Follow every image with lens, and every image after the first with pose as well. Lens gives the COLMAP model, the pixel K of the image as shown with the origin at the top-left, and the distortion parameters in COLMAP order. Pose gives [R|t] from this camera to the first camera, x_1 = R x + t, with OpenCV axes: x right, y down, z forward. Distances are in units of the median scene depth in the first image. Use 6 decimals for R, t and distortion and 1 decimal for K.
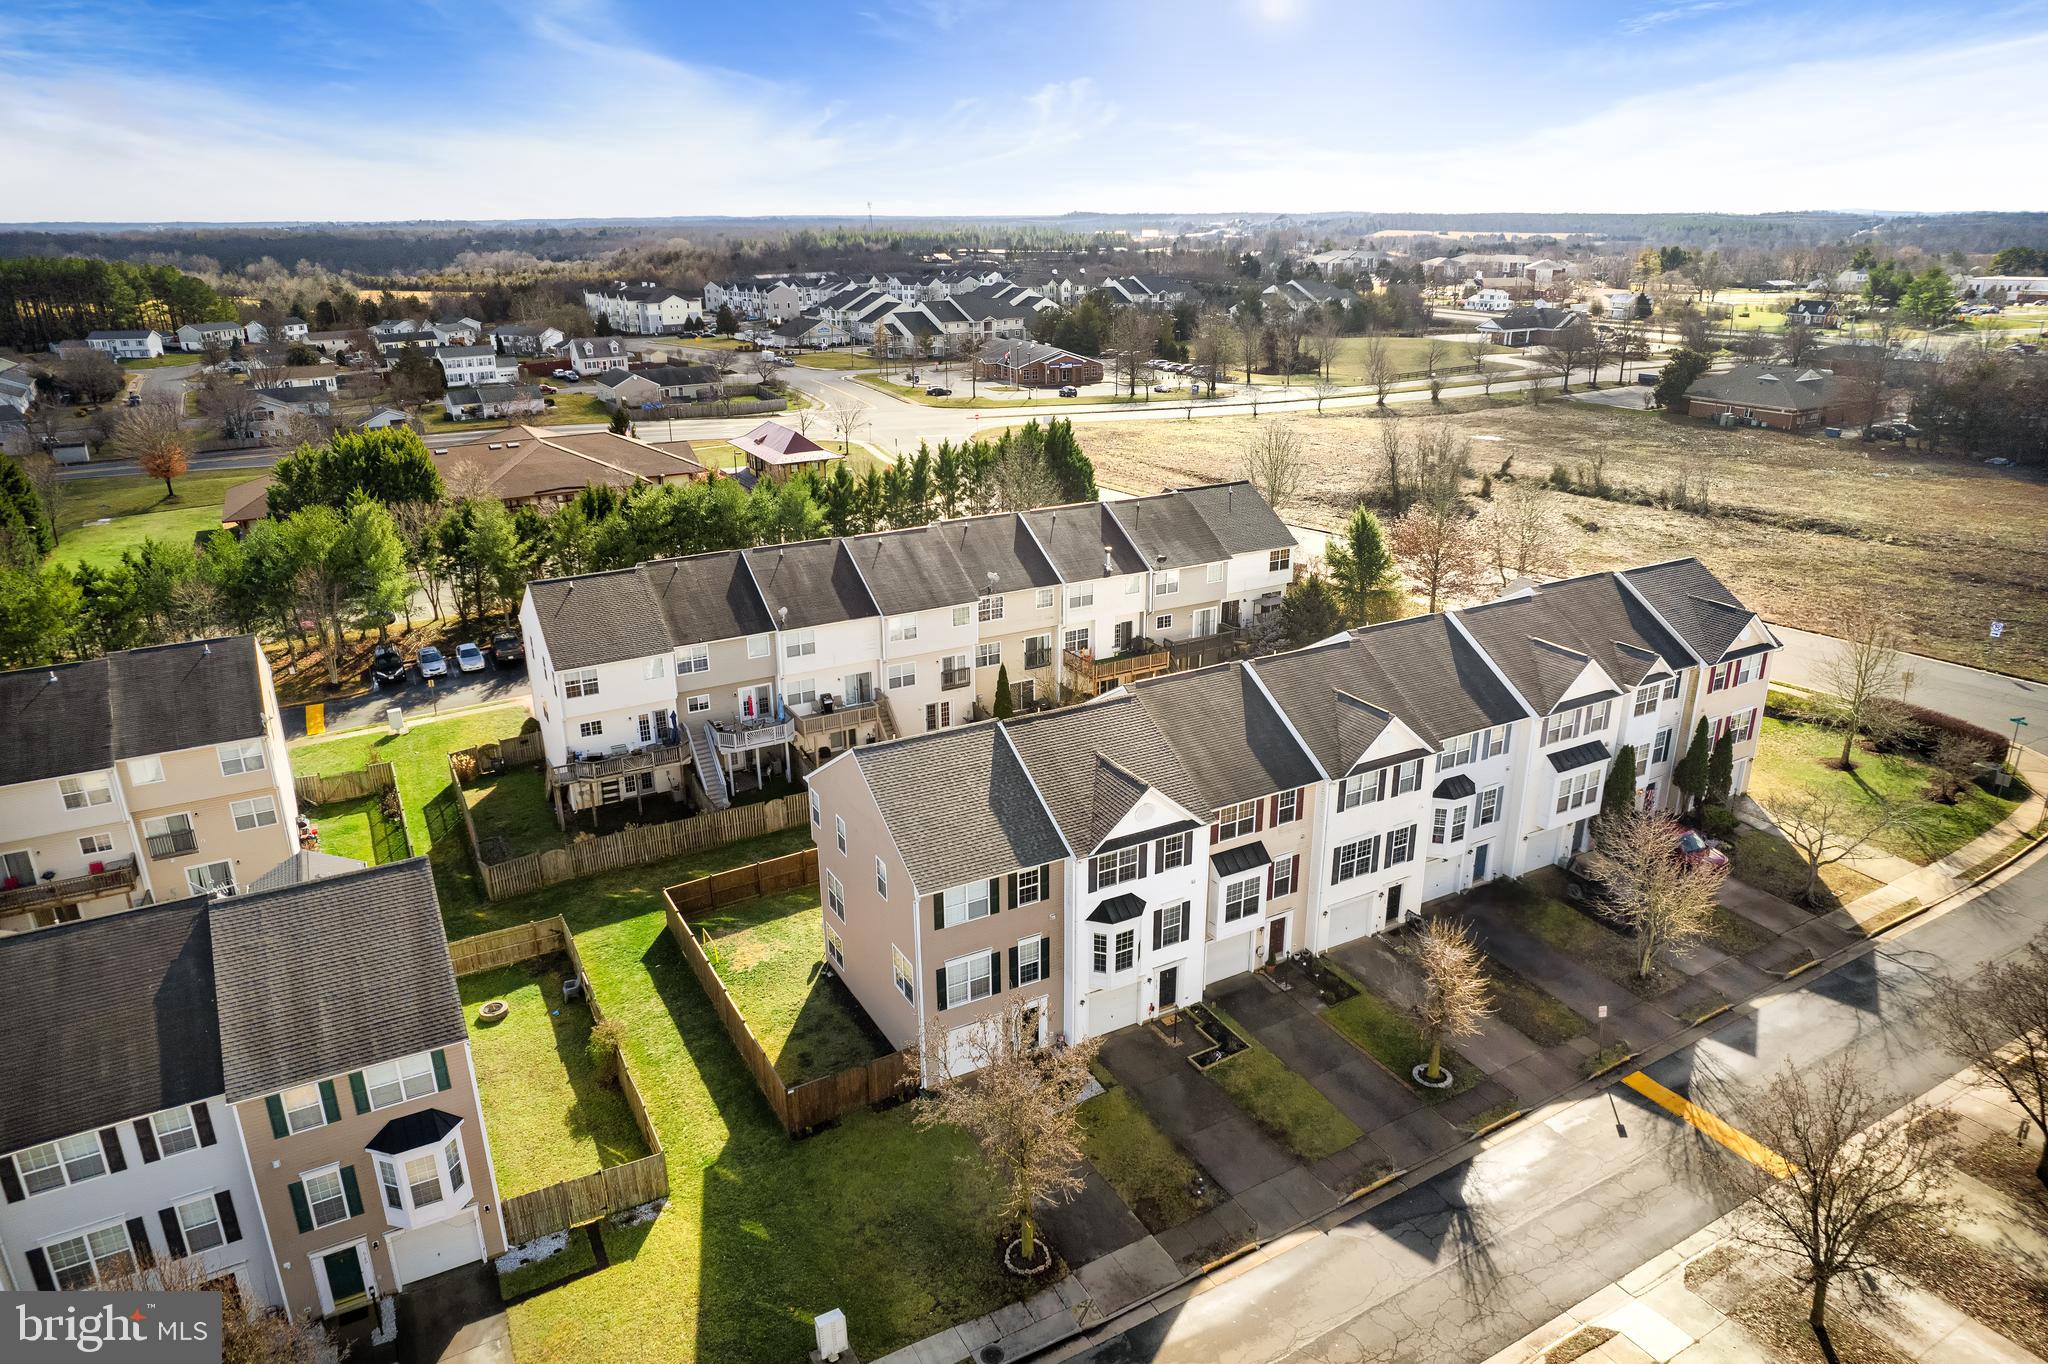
lens RADIAL K [[1310.8, 0, 1028.6], [0, 1310.8, 679.7], [0, 0, 1]] dist [-0.059920, 0.050003]
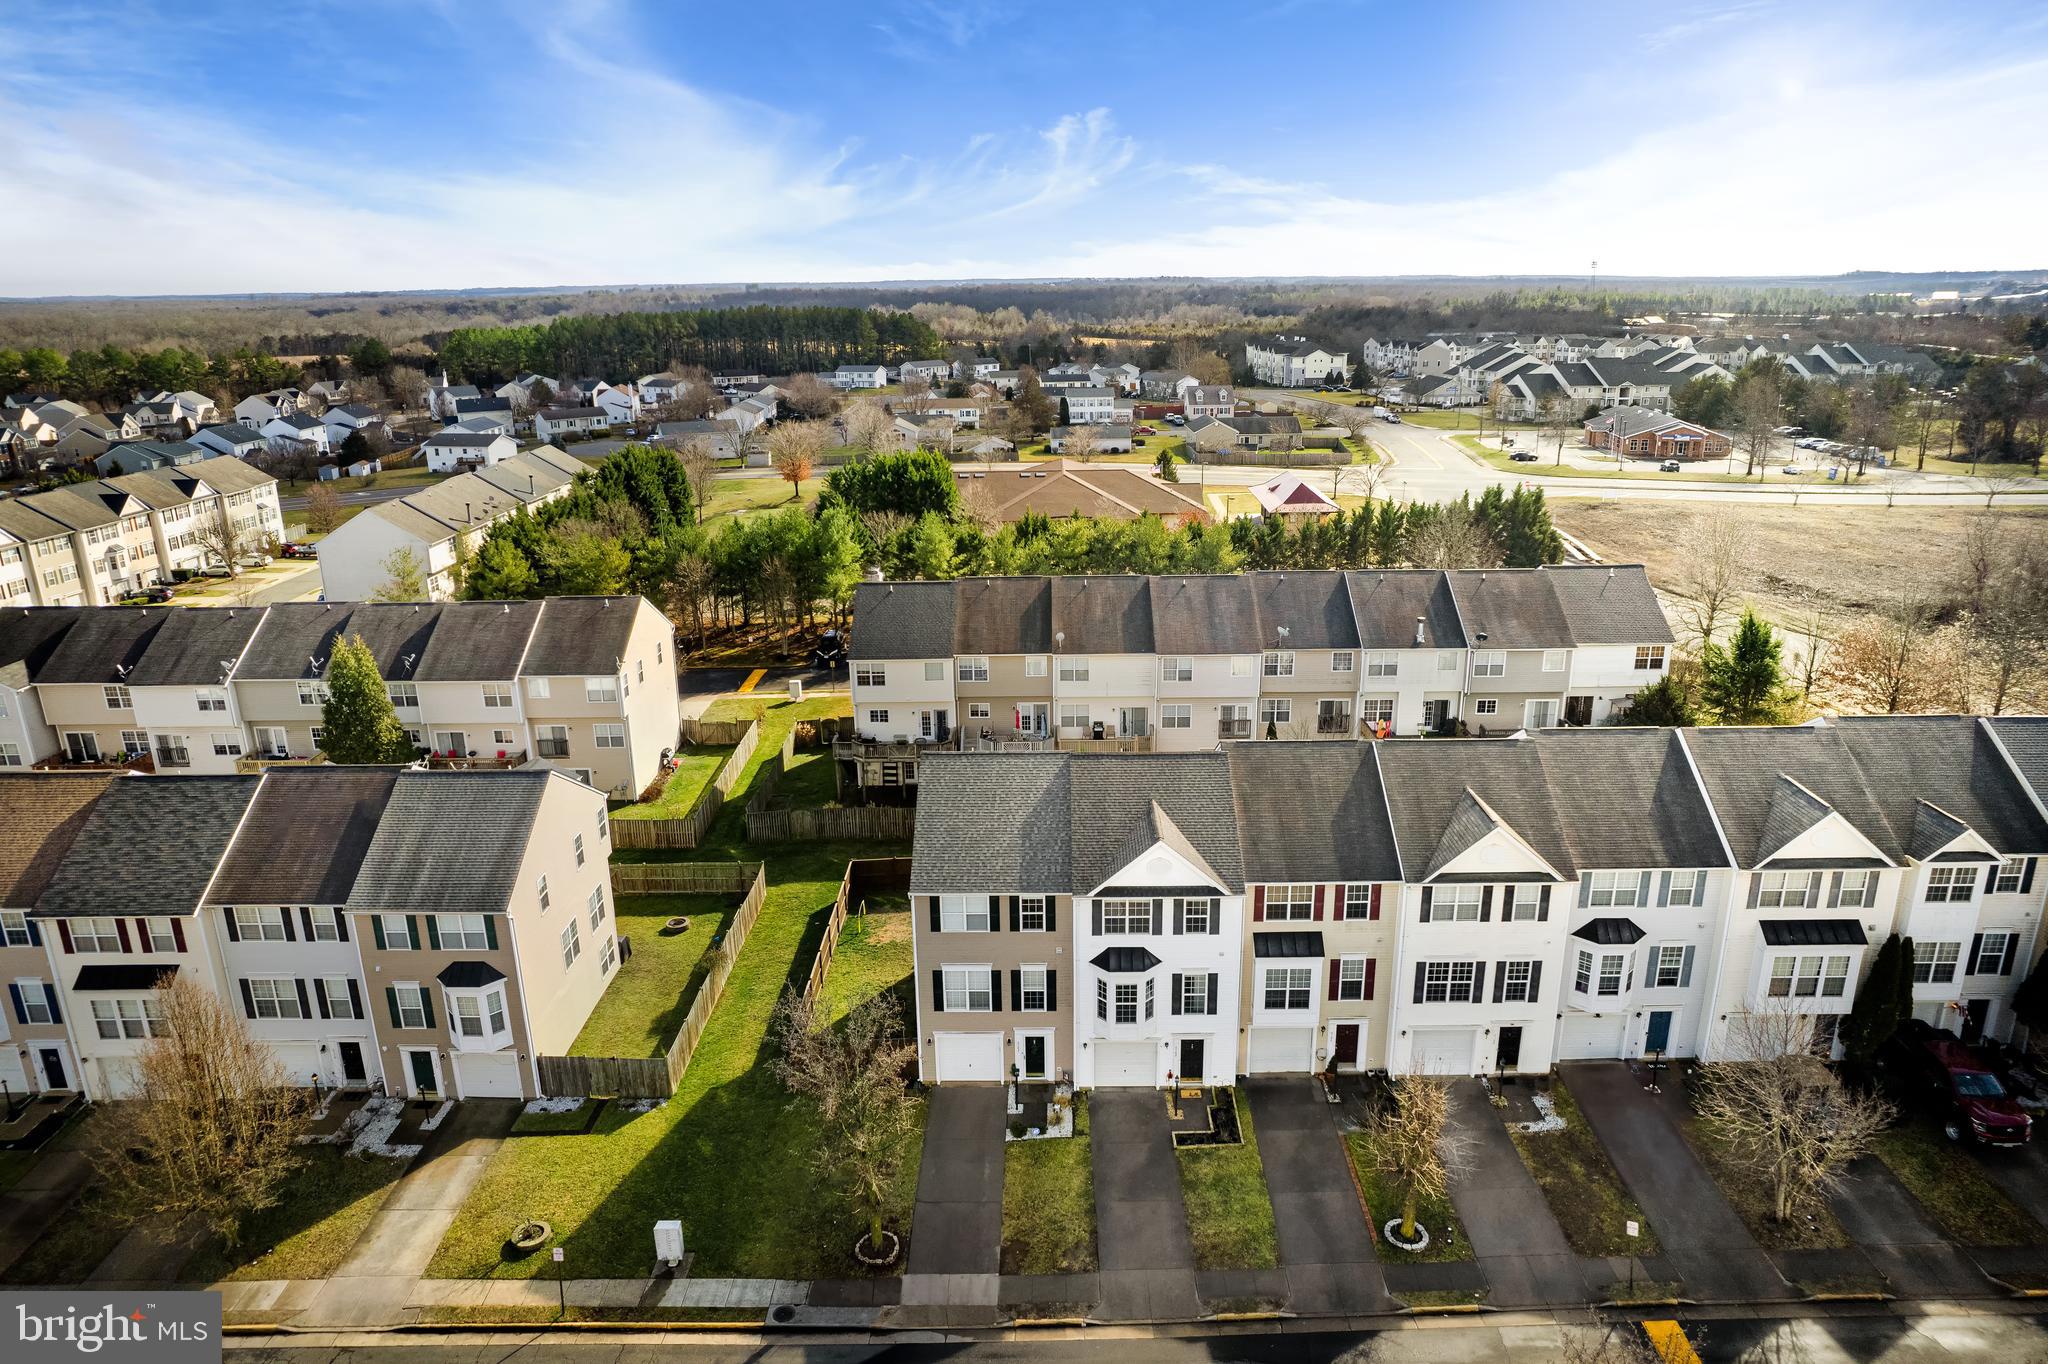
lens RADIAL K [[1310.8, 0, 1028.6], [0, 1310.8, 679.7], [0, 0, 1]] dist [-0.059920, 0.050003]
pose [[0.866427, 0.140828, -0.479032, 0.370481], [-0.160445, 0.987045, -0.000021, -0.016508], [0.472823, 0.076876, 0.877797, 0.076034]]
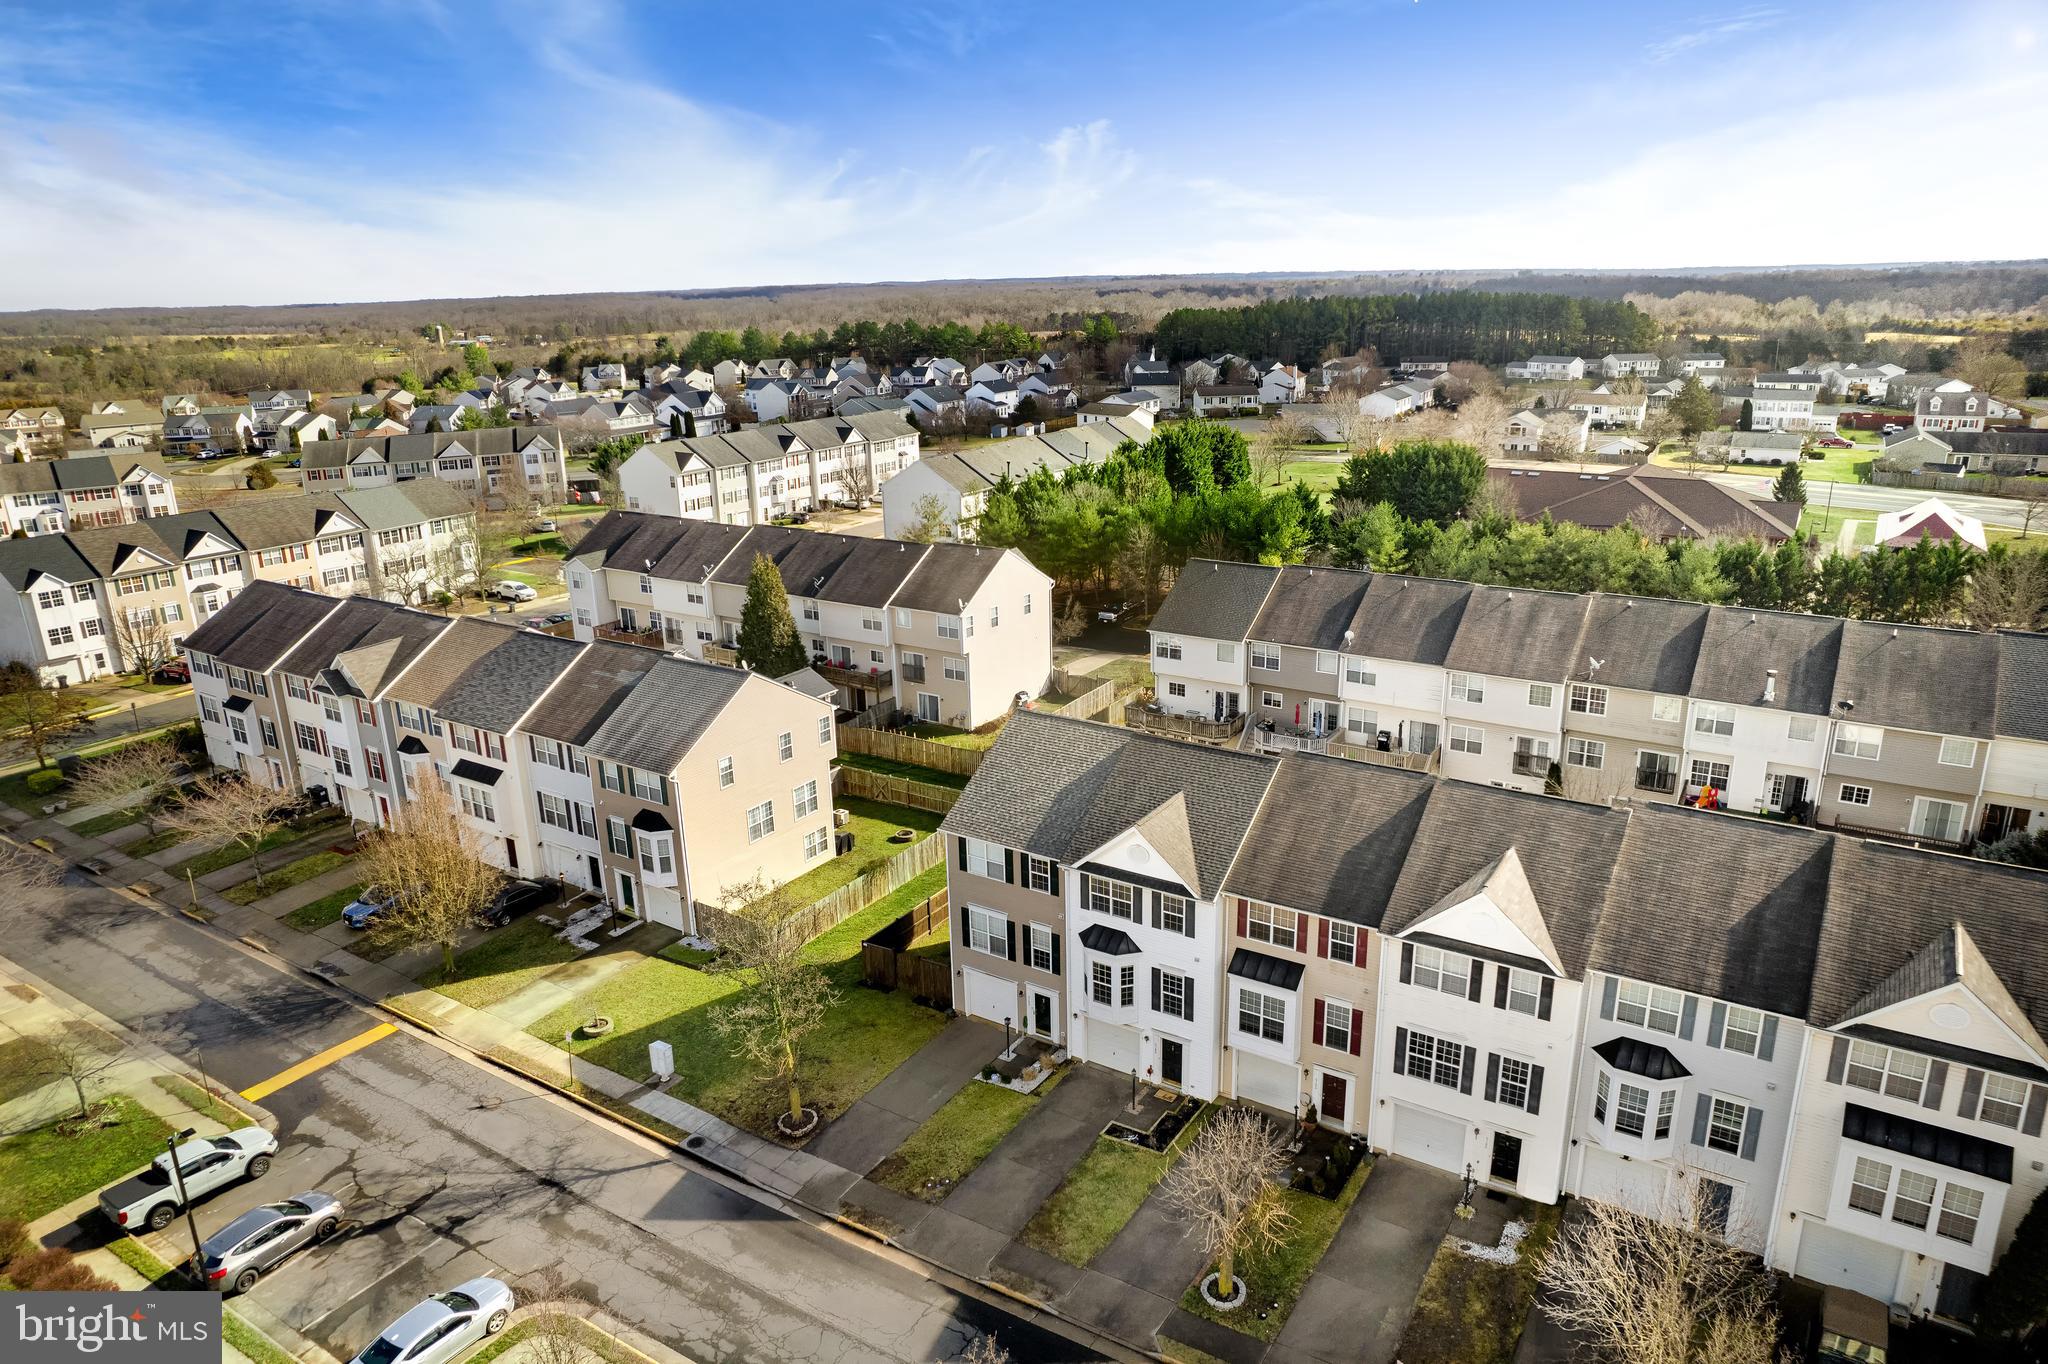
lens RADIAL K [[1310.8, 0, 1028.6], [0, 1310.8, 679.7], [0, 0, 1]] dist [-0.059920, 0.050003]
pose [[0.468915, 0.255227, -0.845563, 0.679474], [-0.280106, 0.950894, 0.131685, -0.100976], [0.837651, 0.175098, 0.517380, 0.343489]]
